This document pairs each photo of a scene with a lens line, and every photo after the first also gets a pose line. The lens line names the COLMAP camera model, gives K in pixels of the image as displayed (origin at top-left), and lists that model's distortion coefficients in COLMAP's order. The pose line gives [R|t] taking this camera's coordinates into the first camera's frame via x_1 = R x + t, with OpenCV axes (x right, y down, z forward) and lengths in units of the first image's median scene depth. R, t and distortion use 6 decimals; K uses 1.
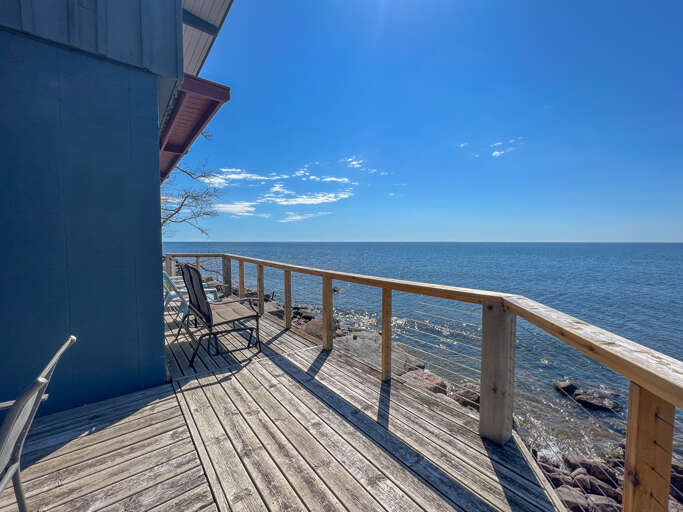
lens RADIAL K [[275.1, 0, 341.5], [0, 275.1, 256.0], [0, 0, 1]] dist [0.000312, 0.000005]
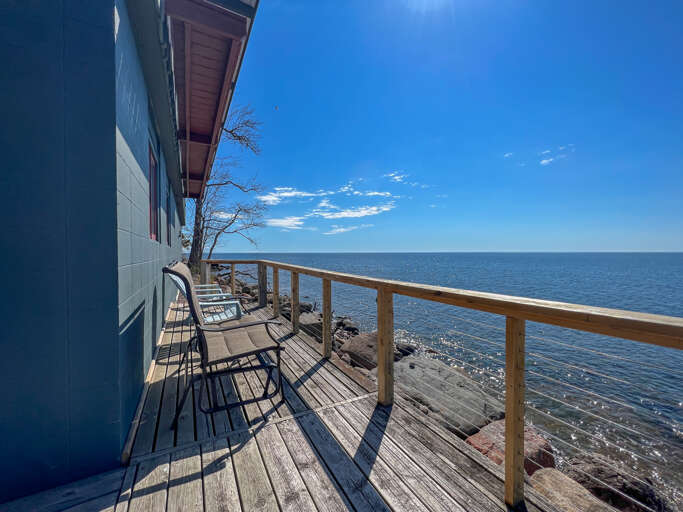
lens RADIAL K [[275.1, 0, 341.5], [0, 275.1, 256.0], [0, 0, 1]] dist [0.000312, 0.000005]
pose [[0.987771, -0.002527, -0.155889, -0.052825], [-0.002810, 0.999418, -0.034004, 0.019539], [0.155885, 0.034026, 0.987189, 0.351329]]
